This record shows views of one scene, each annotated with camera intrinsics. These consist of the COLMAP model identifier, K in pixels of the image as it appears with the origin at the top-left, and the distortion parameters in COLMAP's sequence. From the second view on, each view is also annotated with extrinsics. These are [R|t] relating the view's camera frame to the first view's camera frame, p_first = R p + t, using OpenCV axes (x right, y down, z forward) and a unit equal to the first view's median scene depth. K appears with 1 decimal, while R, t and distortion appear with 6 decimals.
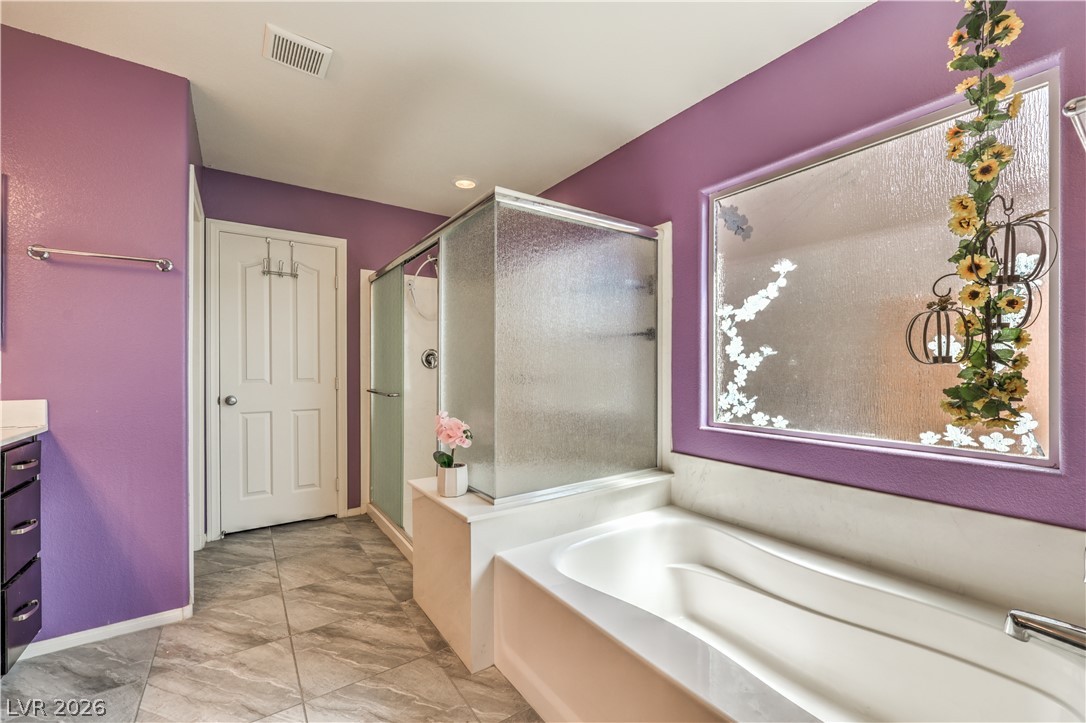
lens RADIAL K [[443.2, 0, 545.6], [0, 443.2, 370.0], [0, 0, 1]] dist [0.000054, 0.000295]
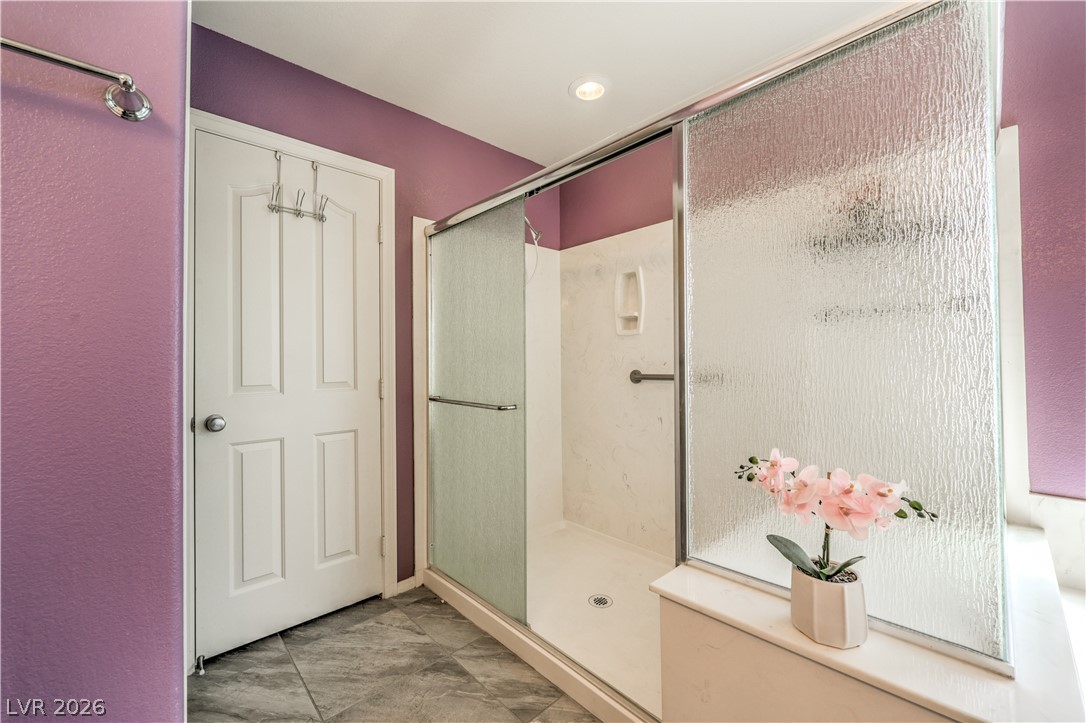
lens RADIAL K [[431.4, 0, 539.6], [0, 431.4, 356.5], [0, 0, 1]] dist [0.001173, 0.000077]
pose [[0.990154, -0.008829, 0.139706, -0.419675], [0.011633, 0.999747, -0.019267, -0.002941], [-0.139500, 0.020702, 0.990006, 0.436891]]
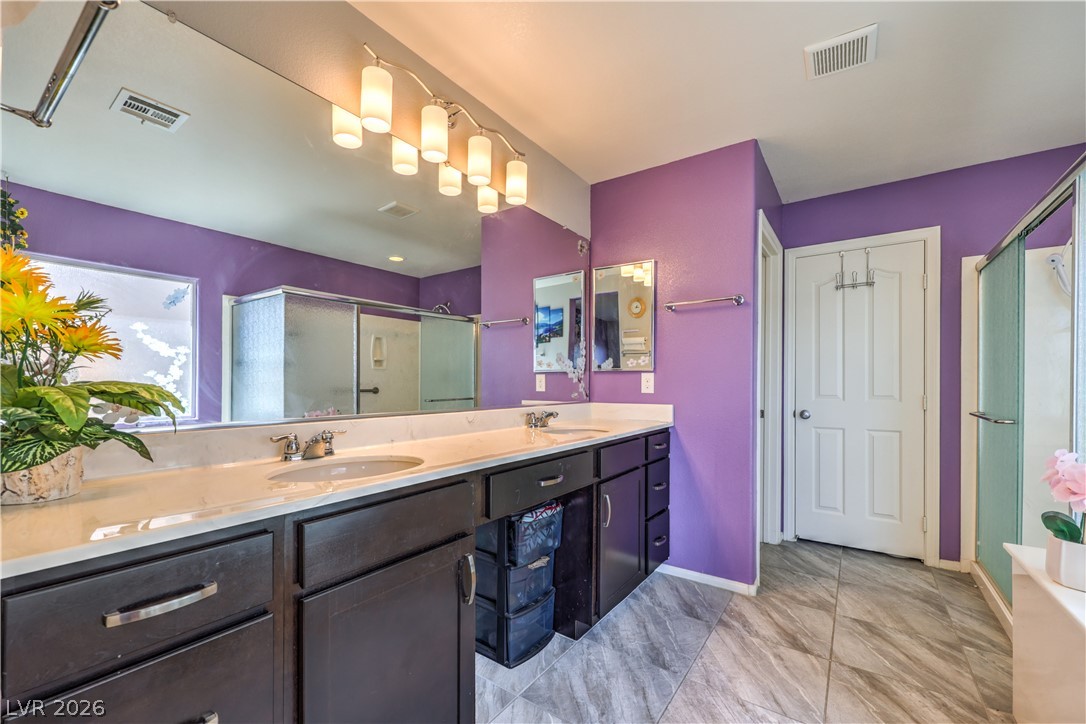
lens RADIAL K [[446.2, 0, 546.2], [0, 446.2, 383.7], [0, 0, 1]] dist [0.001484, 0.000297]
pose [[0.346667, 0.001746, -0.937987, 0.088953], [-0.007472, 0.999972, -0.000900, 0.000923], [0.937959, 0.007320, 0.346670, 0.053808]]
